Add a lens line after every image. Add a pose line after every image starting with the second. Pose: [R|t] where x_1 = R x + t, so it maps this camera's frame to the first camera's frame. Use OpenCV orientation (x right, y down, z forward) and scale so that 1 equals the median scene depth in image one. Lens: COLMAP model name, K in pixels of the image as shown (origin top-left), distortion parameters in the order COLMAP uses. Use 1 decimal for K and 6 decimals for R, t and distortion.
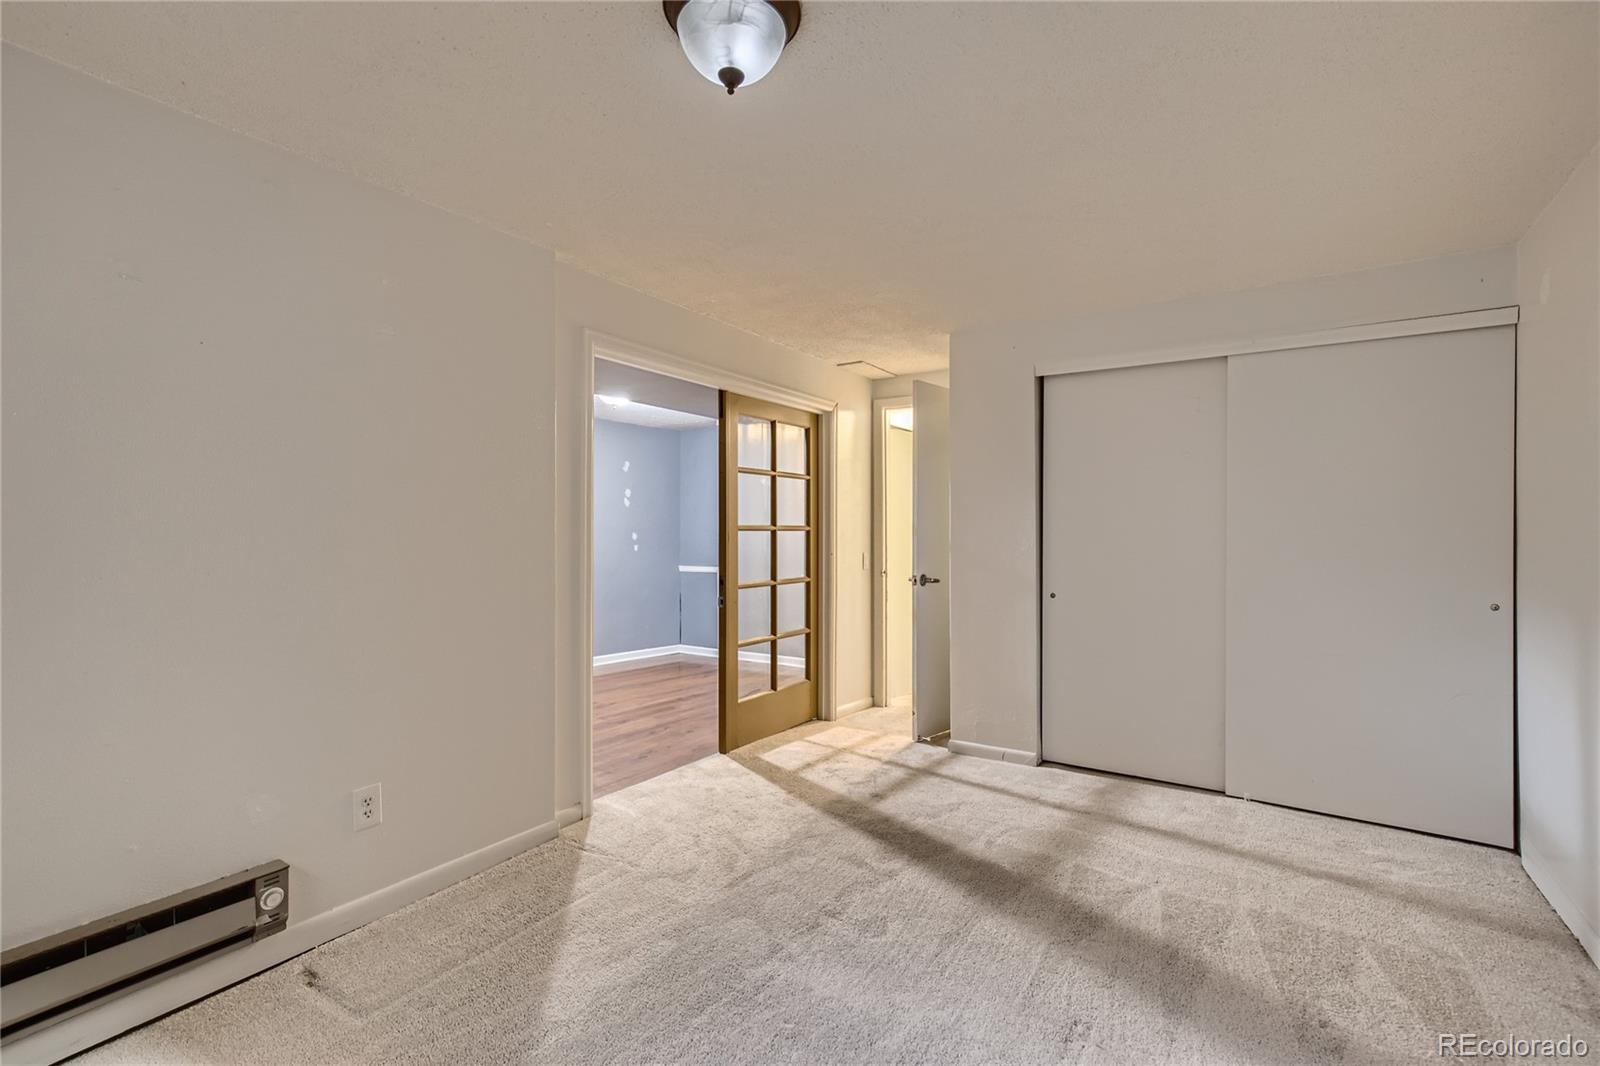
lens RADIAL K [[736.0, 0, 807.6], [0, 736.0, 532.8], [0, 0, 1]] dist [0.001883, 0.004958]
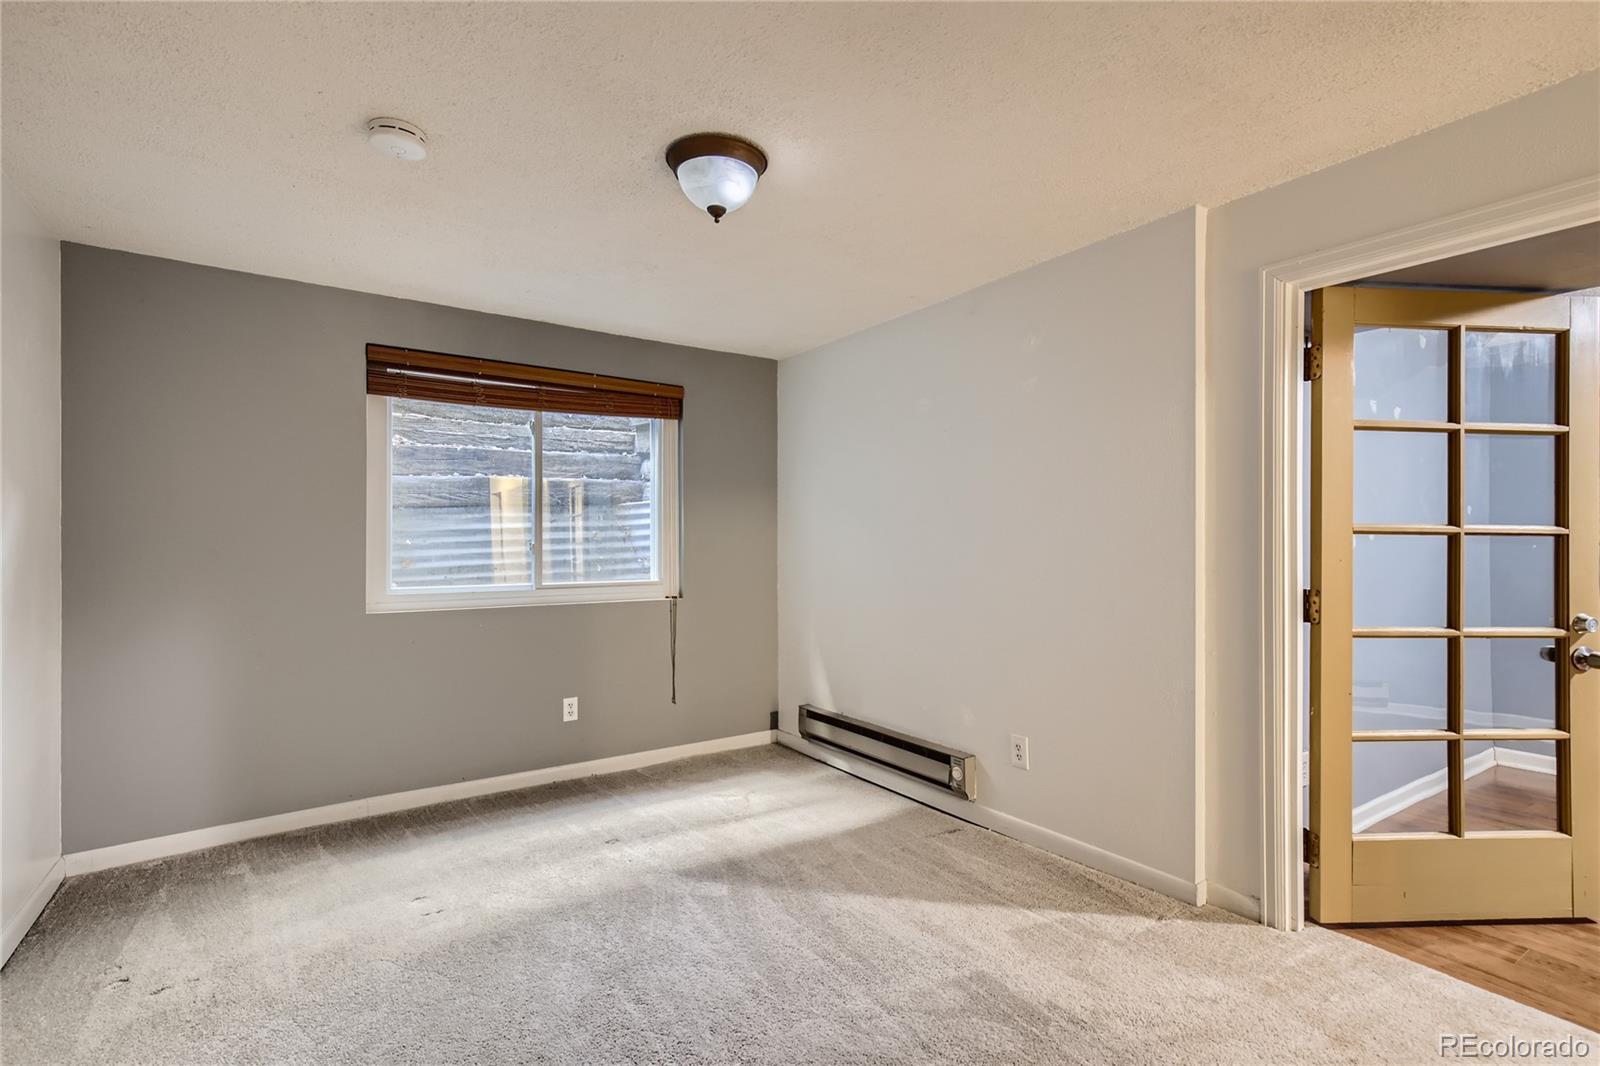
lens RADIAL K [[732.0, 0, 809.8], [0, 732.0, 545.7], [0, 0, 1]] dist [0.000456, 0.005458]
pose [[-0.374797, 0.005677, -0.927090, 0.806364], [0.002417, 0.999984, 0.005146, -0.002663], [0.927104, -0.000312, -0.374805, 1.230740]]
